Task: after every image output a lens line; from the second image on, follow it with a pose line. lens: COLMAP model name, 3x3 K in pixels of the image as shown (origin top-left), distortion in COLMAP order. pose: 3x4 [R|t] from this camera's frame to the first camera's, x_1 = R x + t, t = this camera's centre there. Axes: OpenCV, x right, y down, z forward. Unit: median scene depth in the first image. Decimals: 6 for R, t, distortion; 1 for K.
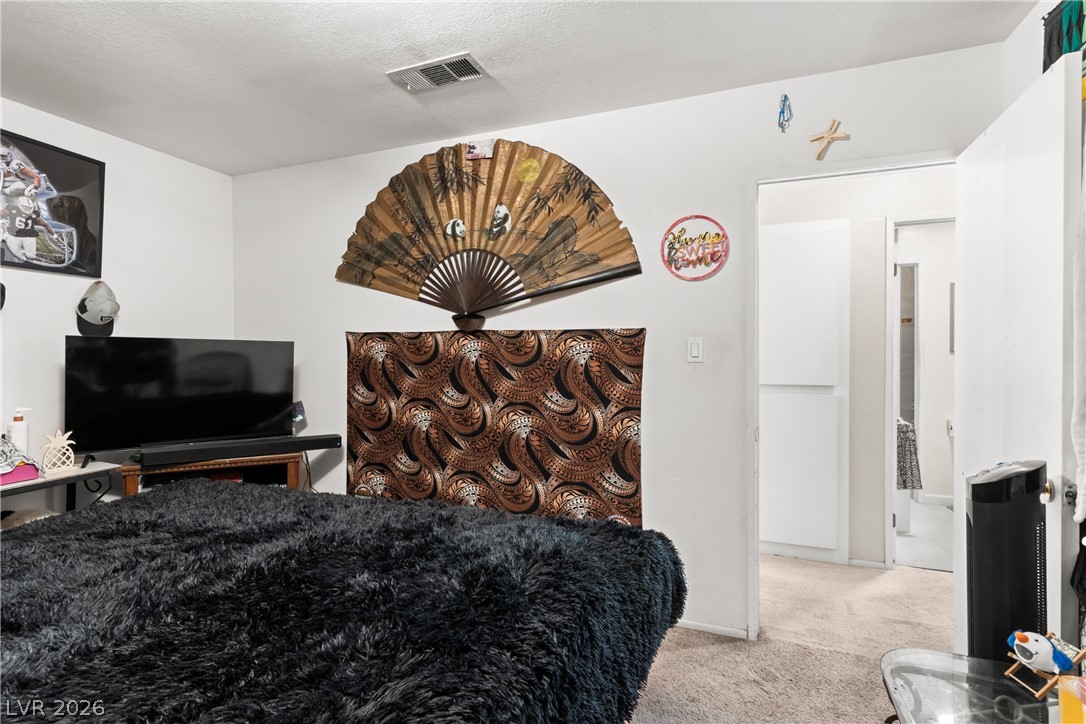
lens RADIAL K [[511.2, 0, 542.9], [0, 511.2, 359.1], [0, 0, 1]] dist [0.001636, -0.001498]
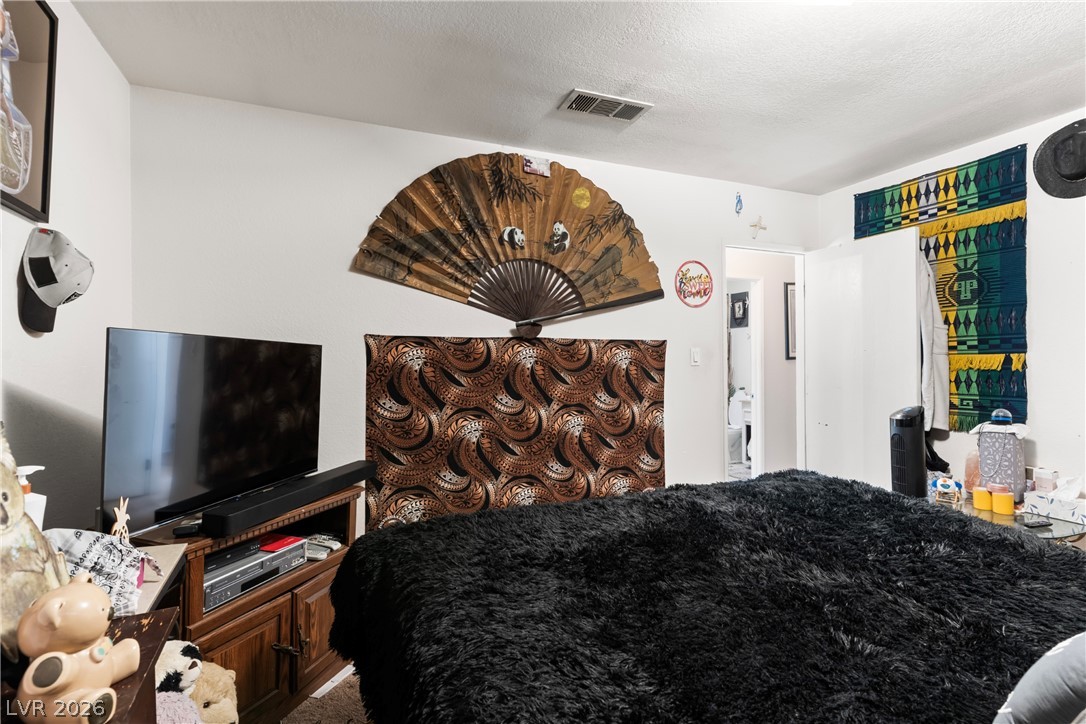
lens RADIAL K [[467.3, 0, 542.8], [0, 467.3, 356.4], [0, 0, 1]] dist [0.003672, -0.000037]
pose [[0.746935, 0.000729, 0.664896, -0.754396], [0.010356, 0.999865, -0.012731, -0.006198], [-0.664816, 0.016395, 0.746827, 0.282588]]
